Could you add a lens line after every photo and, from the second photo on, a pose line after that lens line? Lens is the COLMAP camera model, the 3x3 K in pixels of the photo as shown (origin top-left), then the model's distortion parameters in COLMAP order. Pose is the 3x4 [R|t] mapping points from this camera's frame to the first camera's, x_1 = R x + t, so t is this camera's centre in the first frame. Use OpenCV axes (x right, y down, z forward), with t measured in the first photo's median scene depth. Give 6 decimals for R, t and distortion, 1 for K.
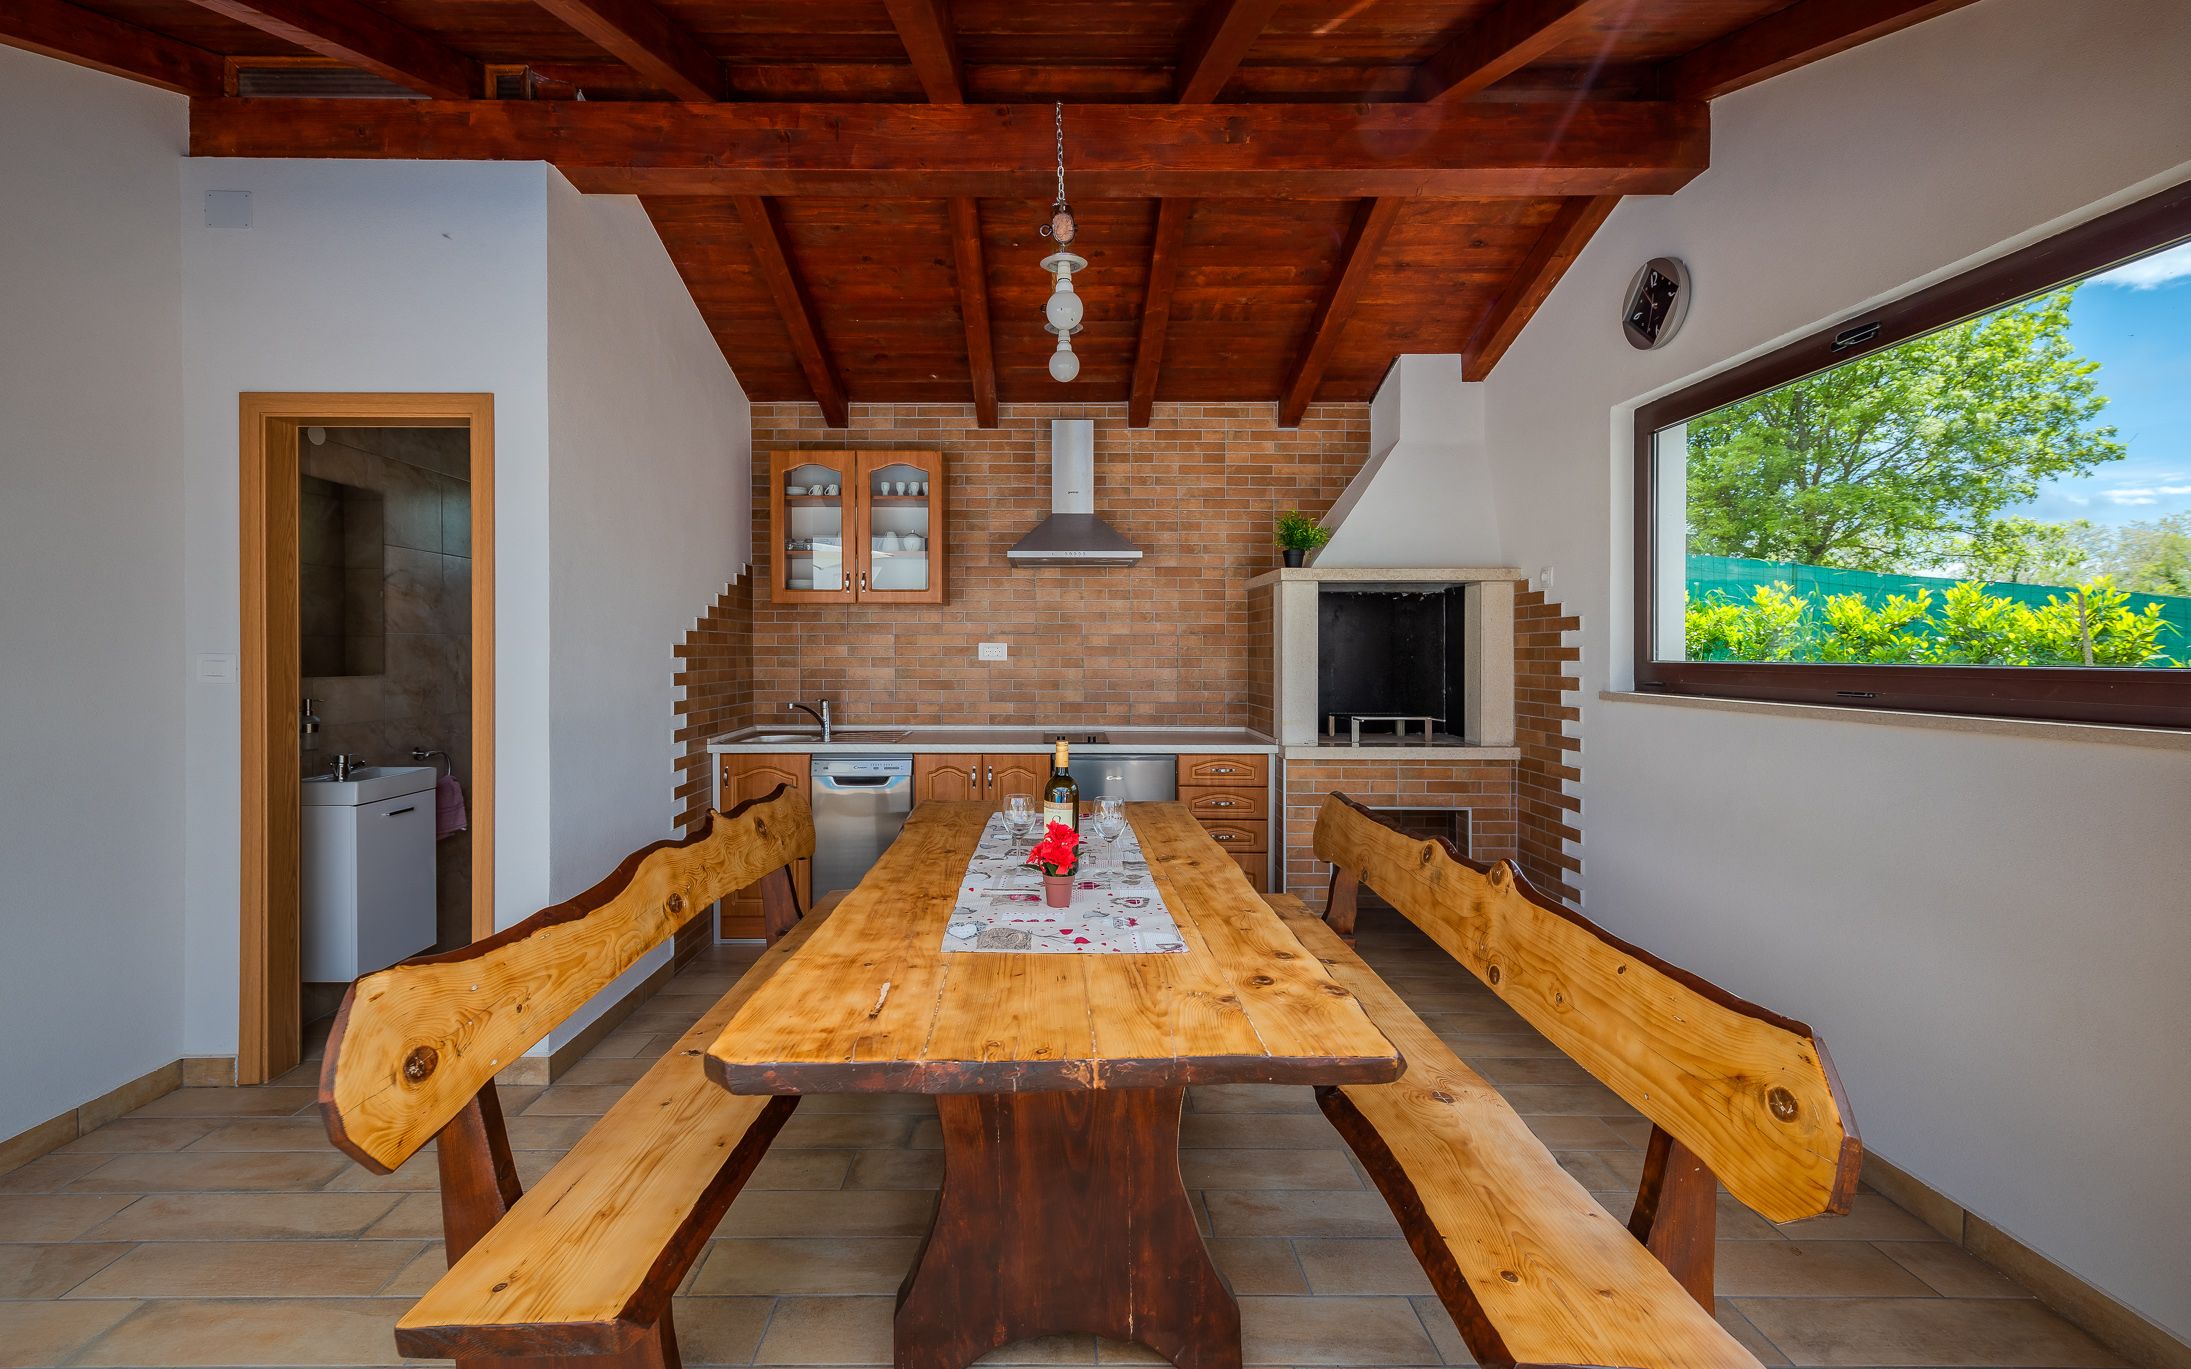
lens RADIAL K [[890.8, 0, 1080.8], [0, 890.8, 662.6], [0, 0, 1]] dist [0.008578, -0.003265]
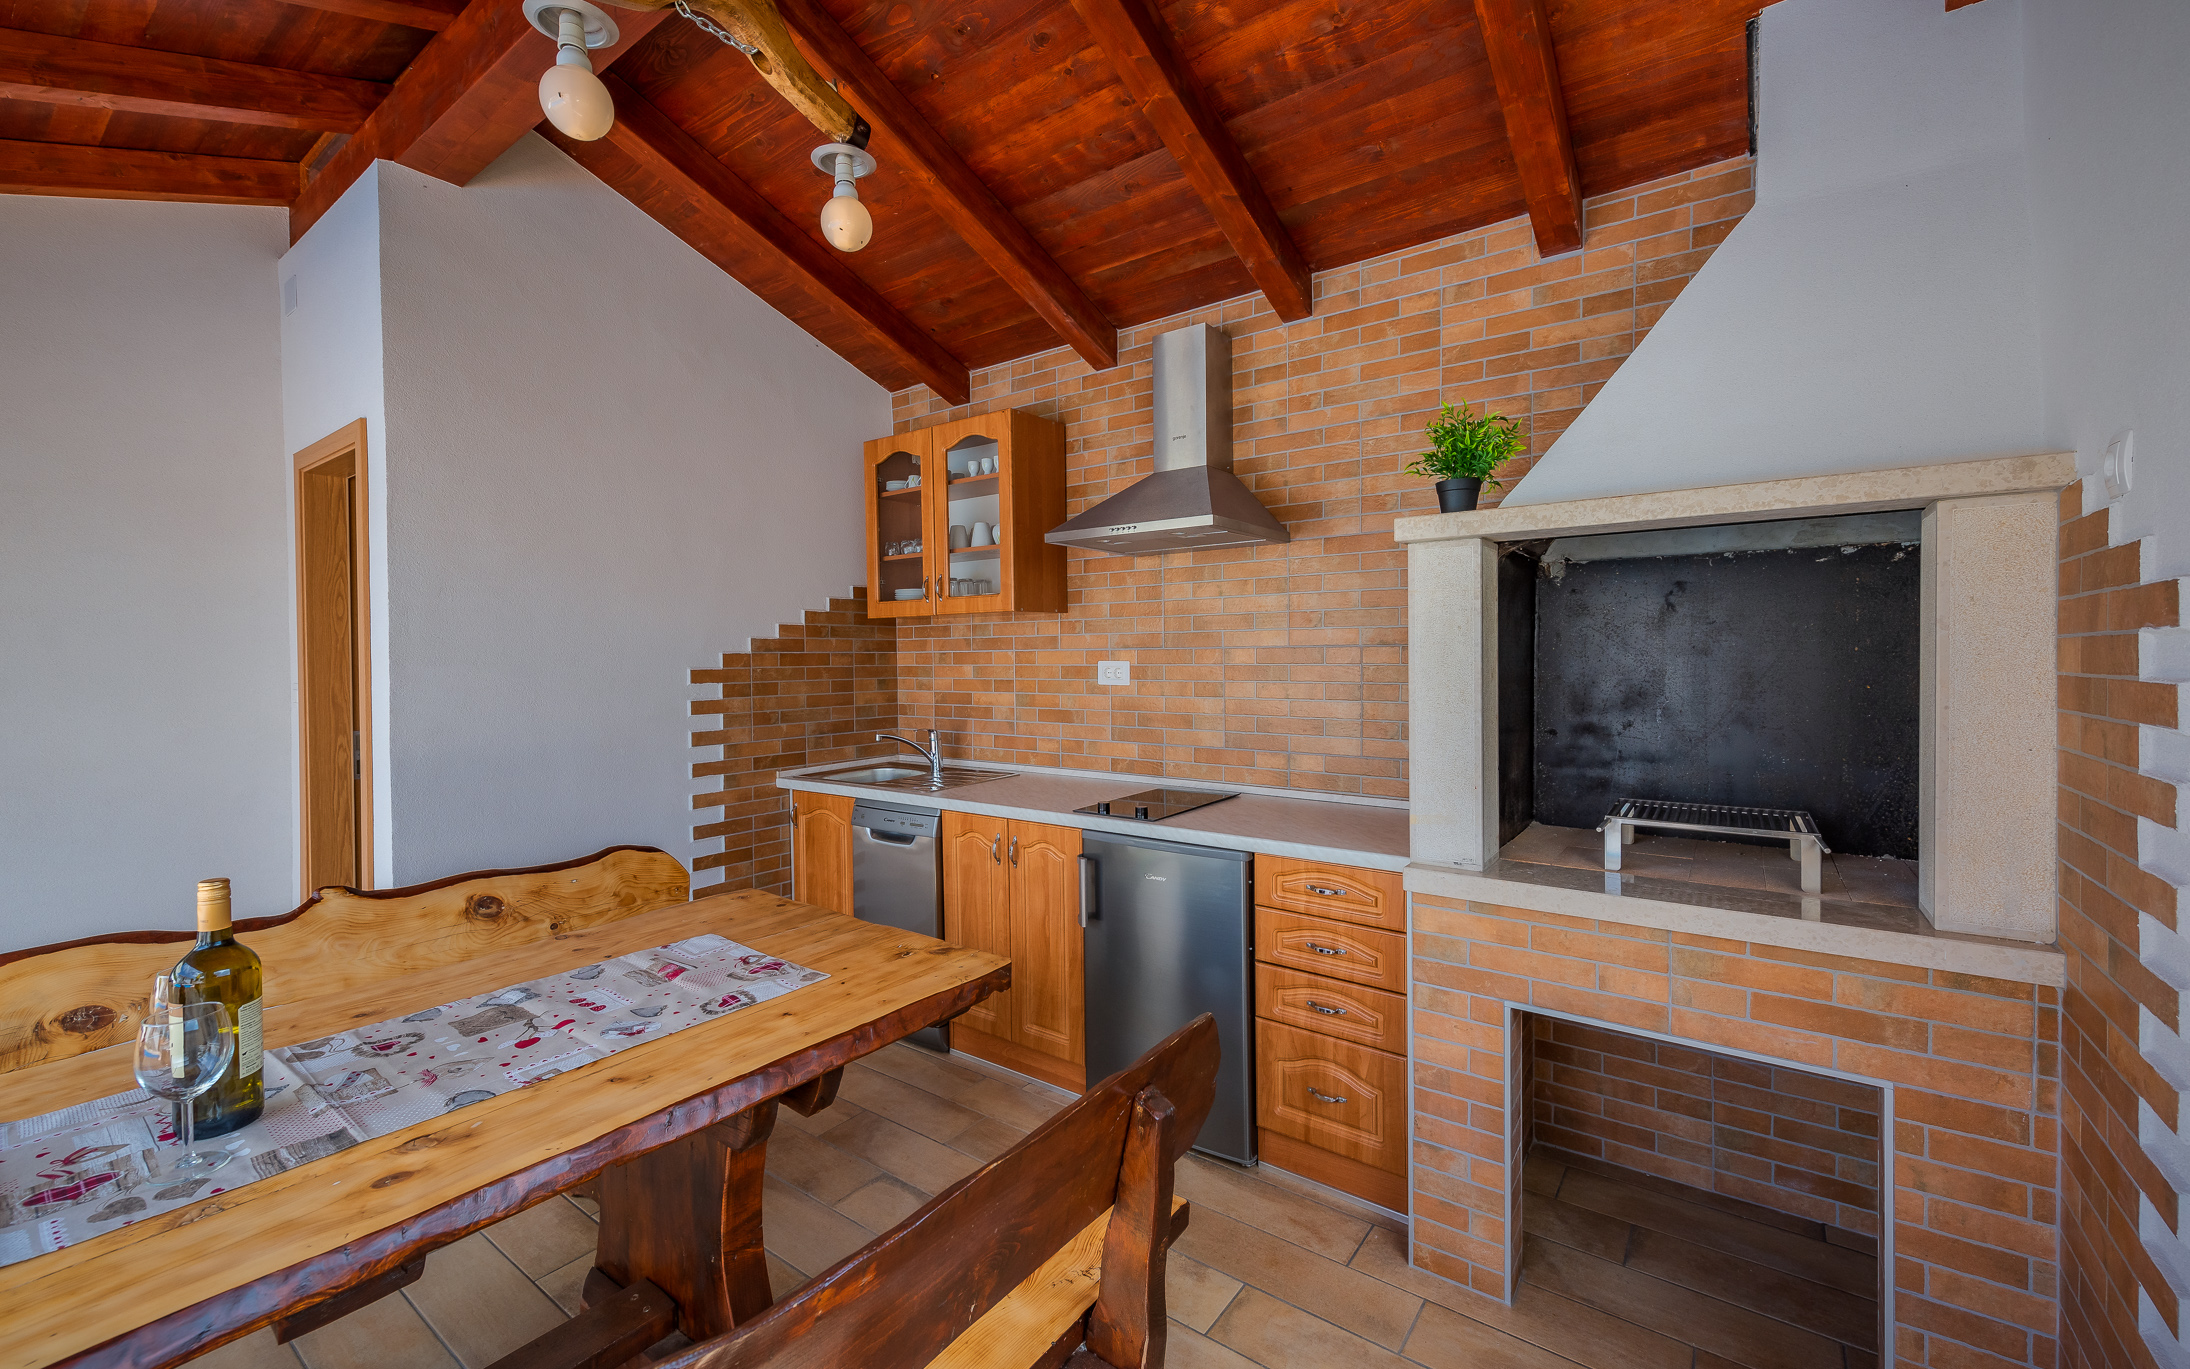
lens RADIAL K [[890.4, 0, 1098.4], [0, 890.4, 677.6], [0, 0, 1]] dist [0.008578, -0.003265]
pose [[0.803636, 0.005583, -0.595094, 0.328649], [0.001665, 0.999931, 0.011630, -0.017172], [0.595118, -0.010337, 0.803572, 0.404462]]
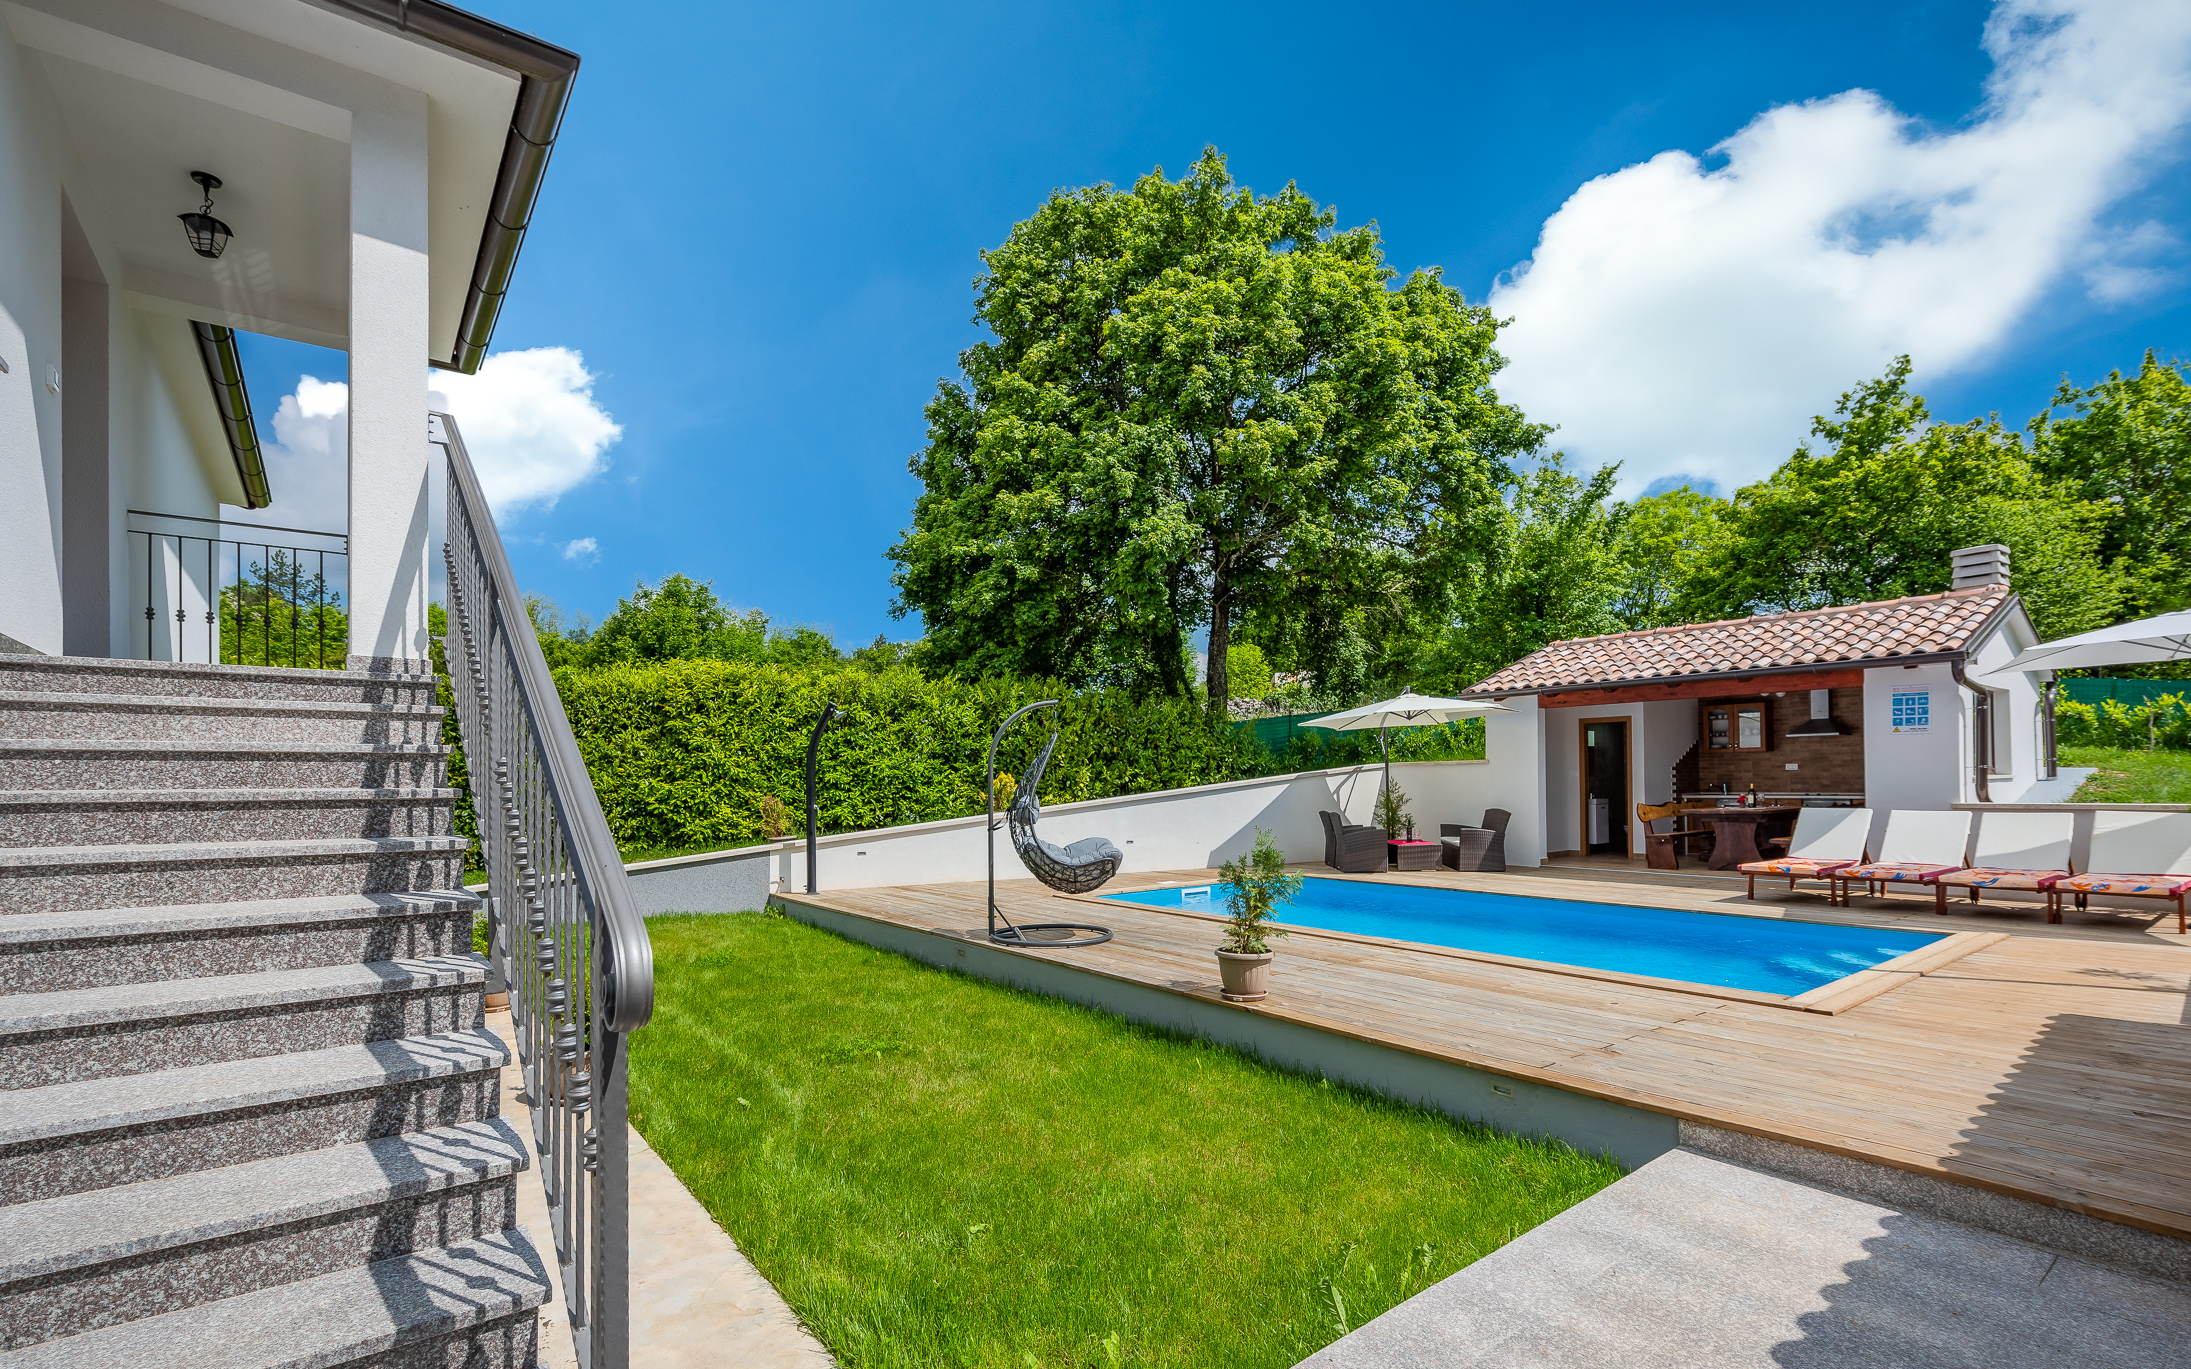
lens RADIAL K [[974.5, 0, 1100.8], [0, 974.5, 787.1], [0, 0, 1]] dist [0.021835, 0.000139]
pose [[0.601987, -0.005846, -0.798484, 1.094033], [0.004614, 0.999982, -0.003842, 0.055379], [0.798493, -0.001372, 0.602003, -2.681781]]
